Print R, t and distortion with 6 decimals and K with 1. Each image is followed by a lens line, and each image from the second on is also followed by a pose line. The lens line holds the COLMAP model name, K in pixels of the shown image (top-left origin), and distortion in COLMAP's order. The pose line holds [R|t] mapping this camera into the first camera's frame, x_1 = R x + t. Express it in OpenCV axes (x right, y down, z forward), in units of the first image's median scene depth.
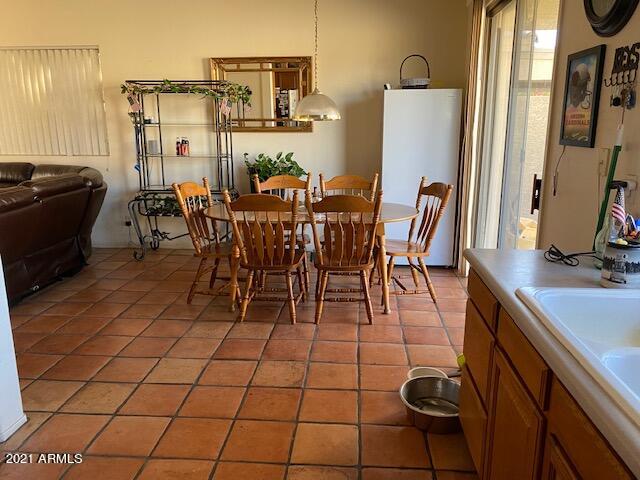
lens RADIAL K [[500.3, 0, 320.0], [0, 500.3, 240.0], [0, 0, 1]] dist [0.002989, 0.003608]
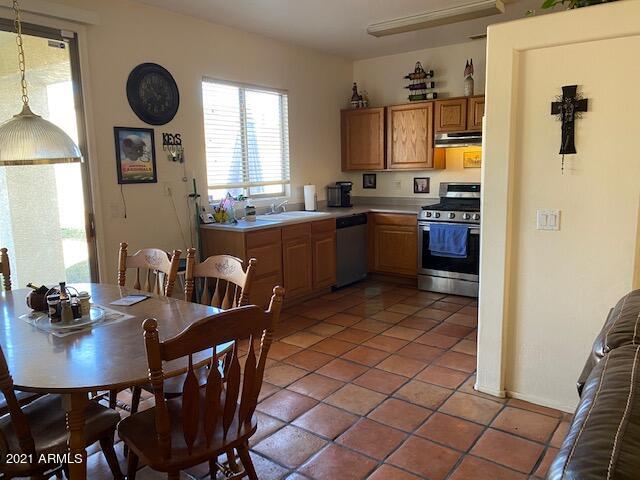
lens RADIAL K [[481.1, 0, 320.0], [0, 481.1, 240.0], [0, 0, 1]] dist [0.000681, -0.004684]
pose [[-0.838773, -0.061655, 0.540979, -0.452227], [0.144920, 0.932449, 0.330965, -0.234605], [-0.524840, 0.356003, -0.773178, 1.027679]]
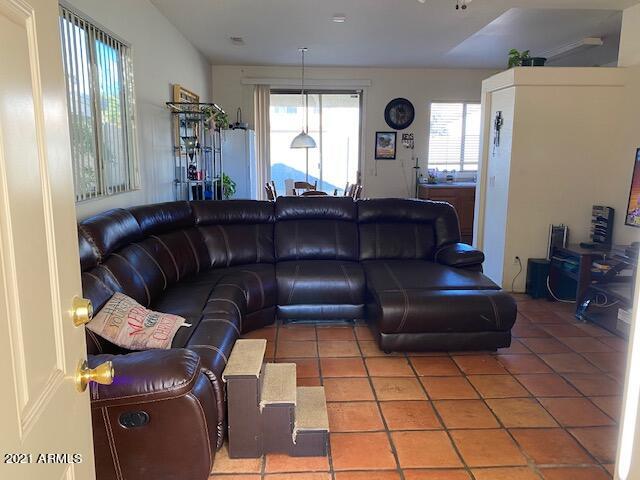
lens RADIAL K [[481.1, 0, 320.0], [0, 481.1, 240.0], [0, 0, 1]] dist [0.000681, -0.004684]
pose [[-0.122000, -0.170063, 0.977852, -1.374533], [0.218202, 0.956513, 0.193576, -0.201219], [-0.968248, 0.236985, -0.079586, 0.933227]]
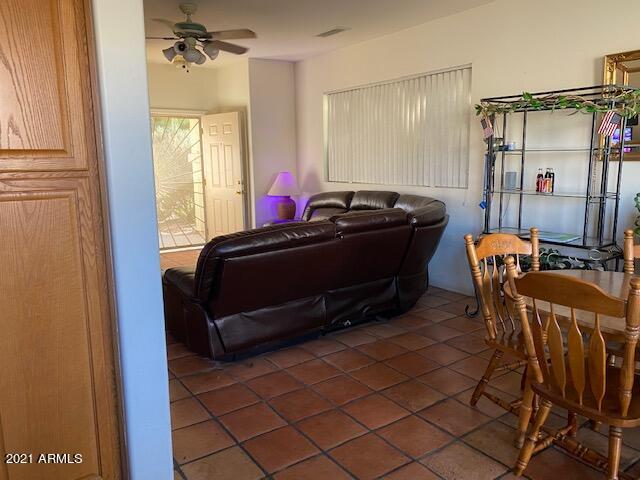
lens RADIAL K [[481.1, 0, 320.0], [0, 481.1, 240.0], [0, 0, 1]] dist [0.000681, -0.004684]
pose [[0.638311, 0.121691, -0.760099, 0.070171], [-0.157774, 0.987145, 0.025546, -0.068566], [0.753436, 0.103617, 0.649305, 0.308382]]
